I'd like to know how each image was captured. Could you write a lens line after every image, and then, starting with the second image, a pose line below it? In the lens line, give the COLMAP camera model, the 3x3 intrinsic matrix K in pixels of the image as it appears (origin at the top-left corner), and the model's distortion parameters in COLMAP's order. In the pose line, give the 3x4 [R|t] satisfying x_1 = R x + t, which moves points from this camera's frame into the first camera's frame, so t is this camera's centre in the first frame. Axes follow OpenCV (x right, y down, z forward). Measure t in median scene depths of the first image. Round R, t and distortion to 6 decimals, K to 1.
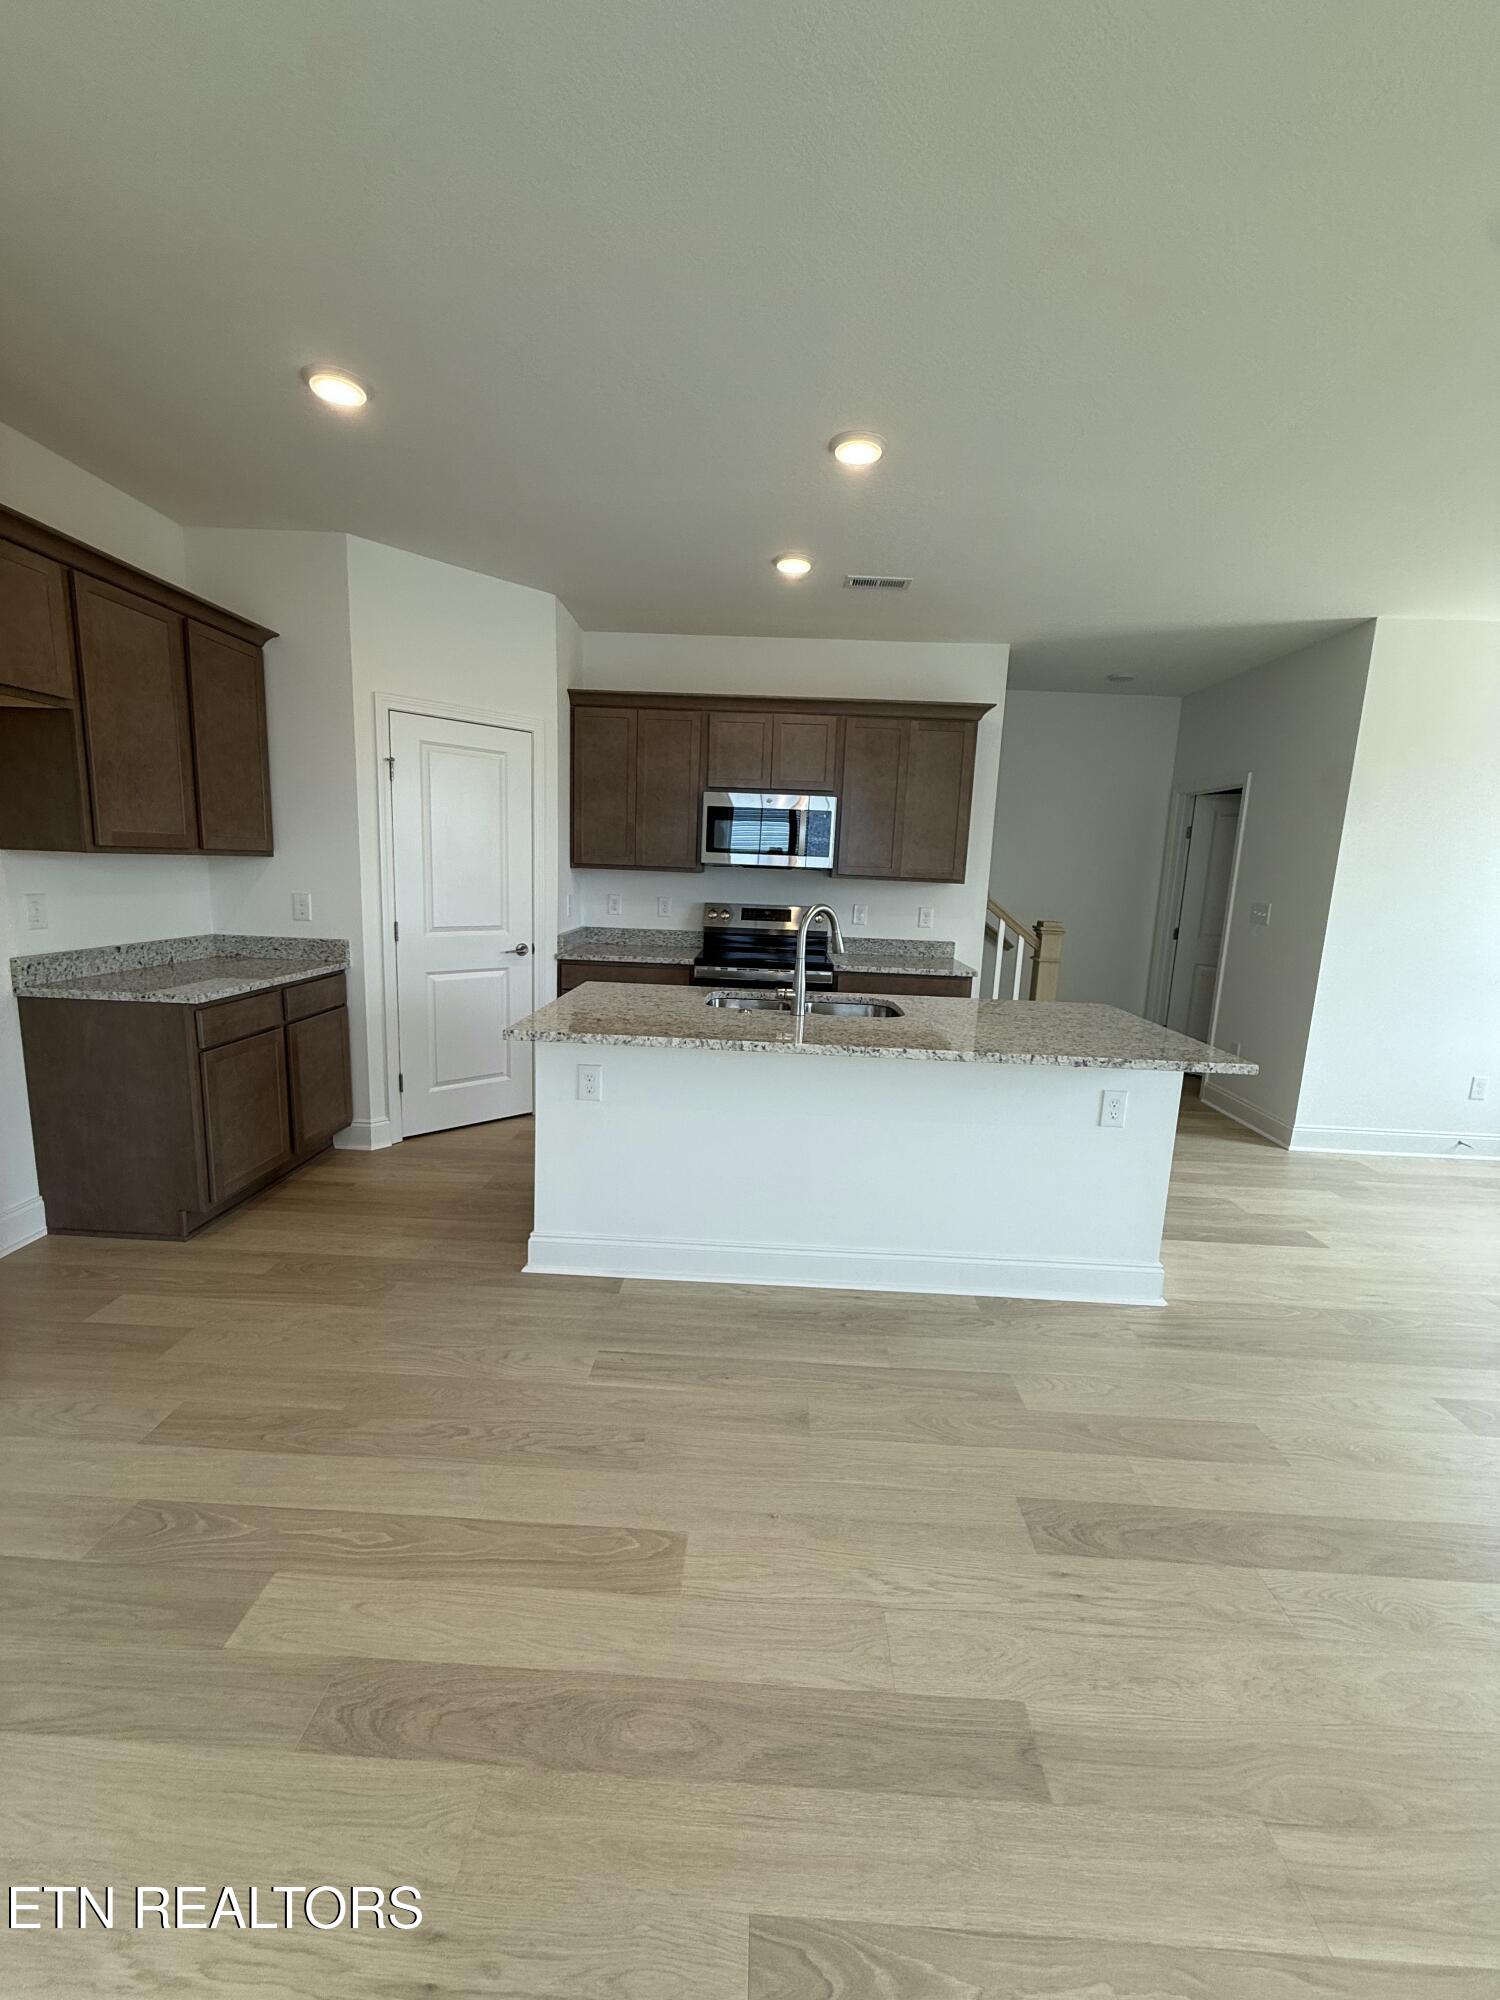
lens RADIAL K [[797.6, 0, 750.0], [0, 797.6, 1000.0], [0, 0, 1]] dist [0.000964, -0.000615]
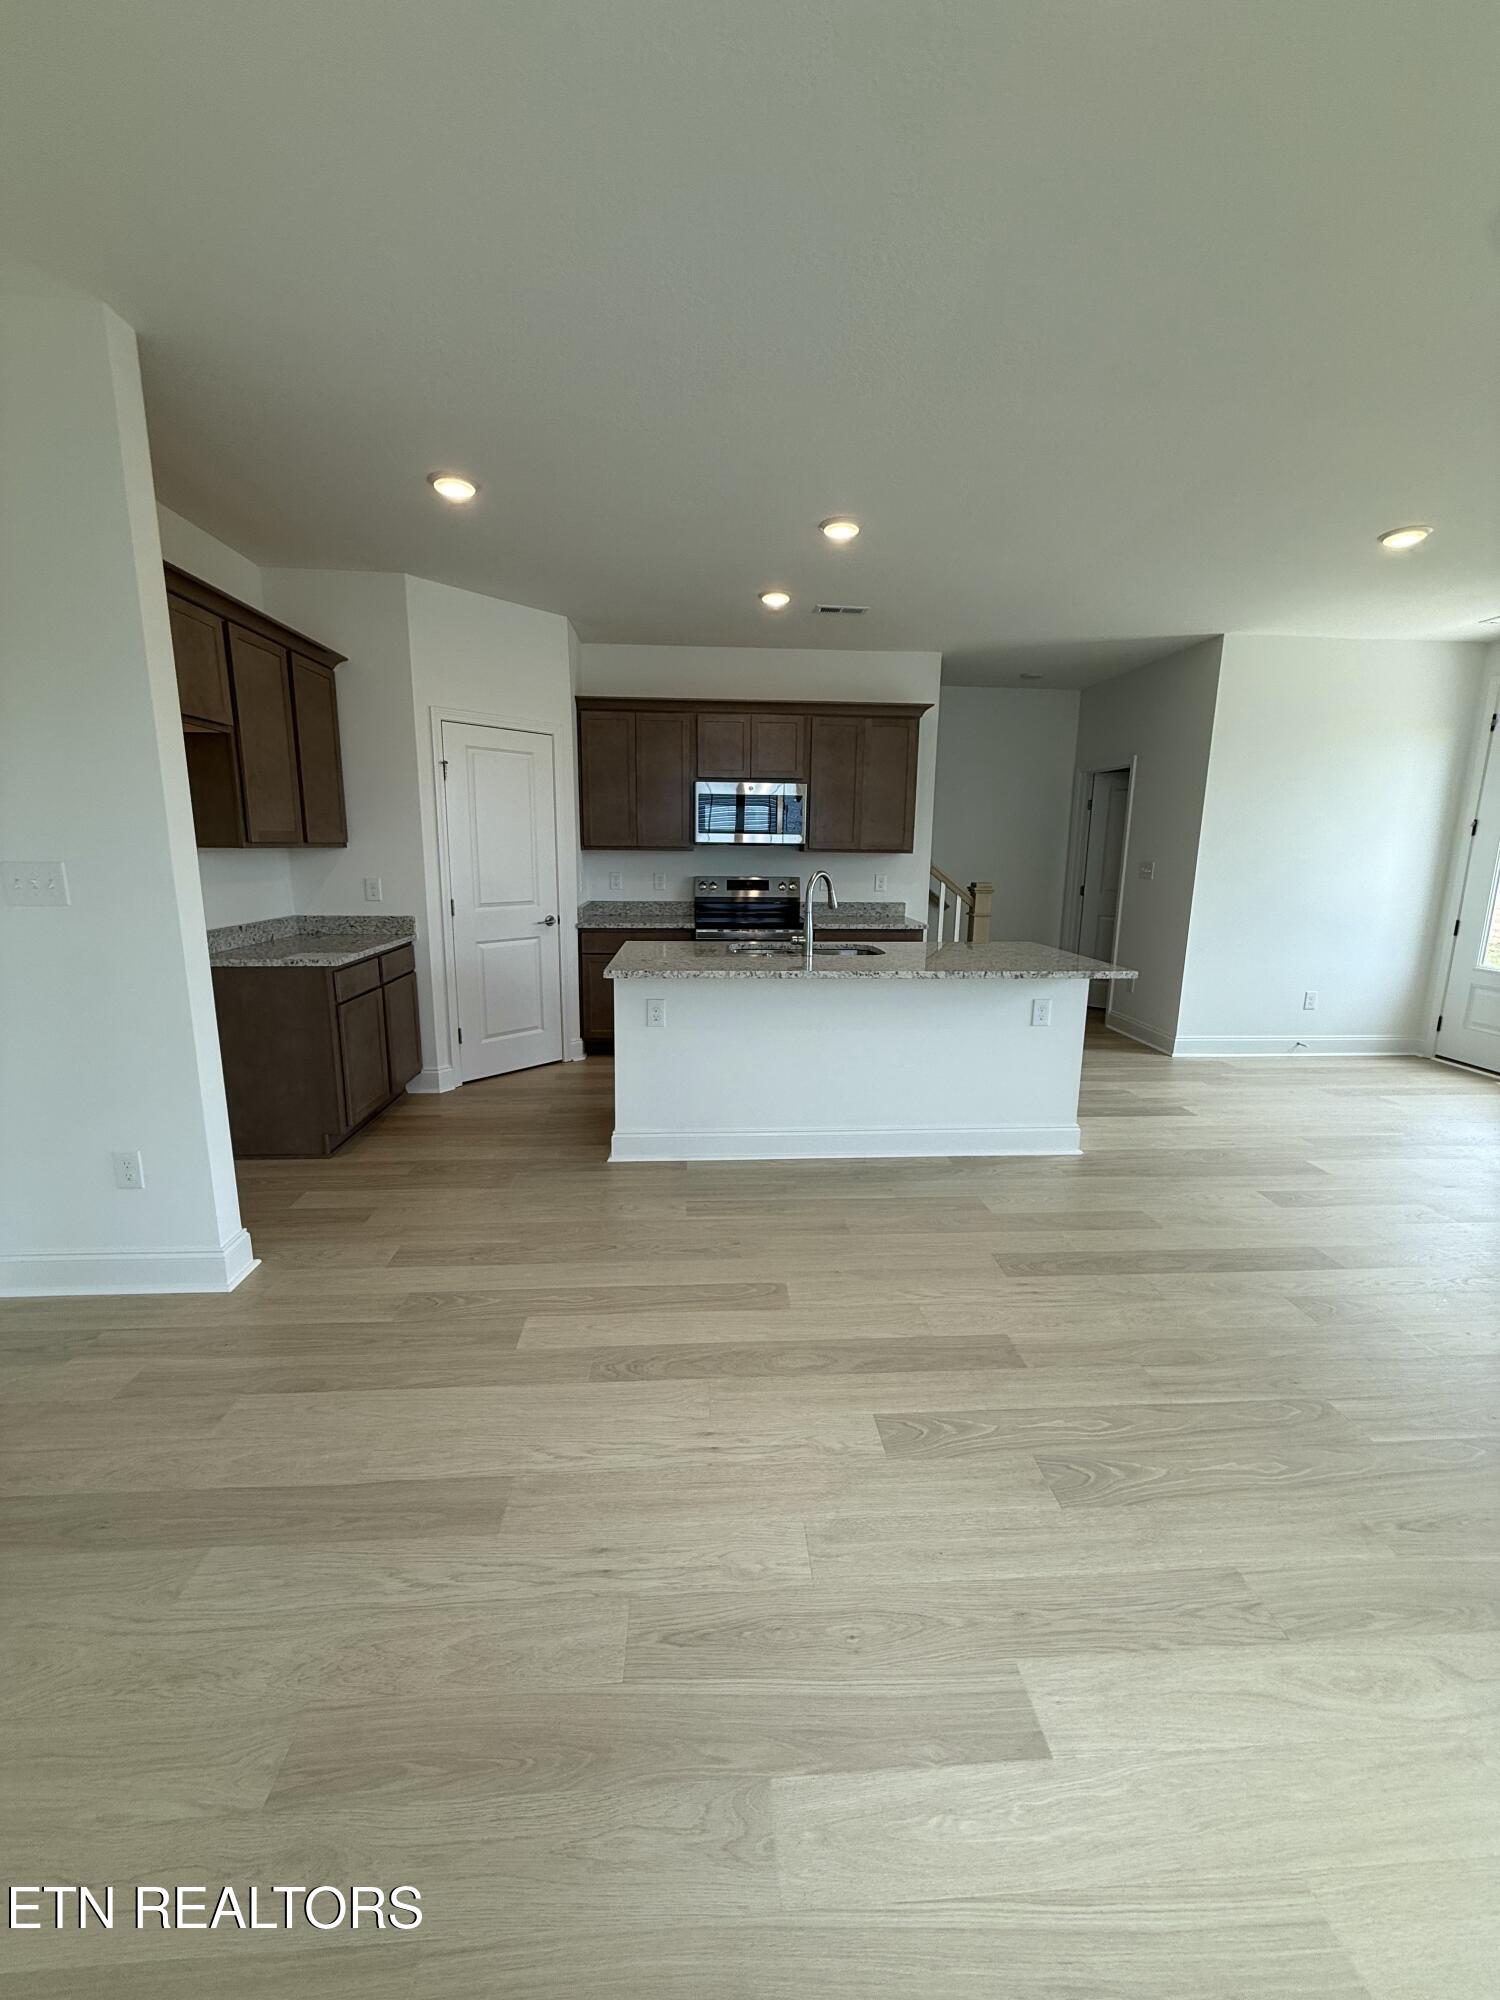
lens RADIAL K [[797.6, 0, 750.0], [0, 797.6, 1000.0], [0, 0, 1]] dist [0.000964, -0.000615]
pose [[0.994807, -0.046877, 0.090338, -0.120603], [0.044423, 0.998592, 0.028984, 0.037672], [-0.091569, -0.024821, 0.995489, -0.233187]]
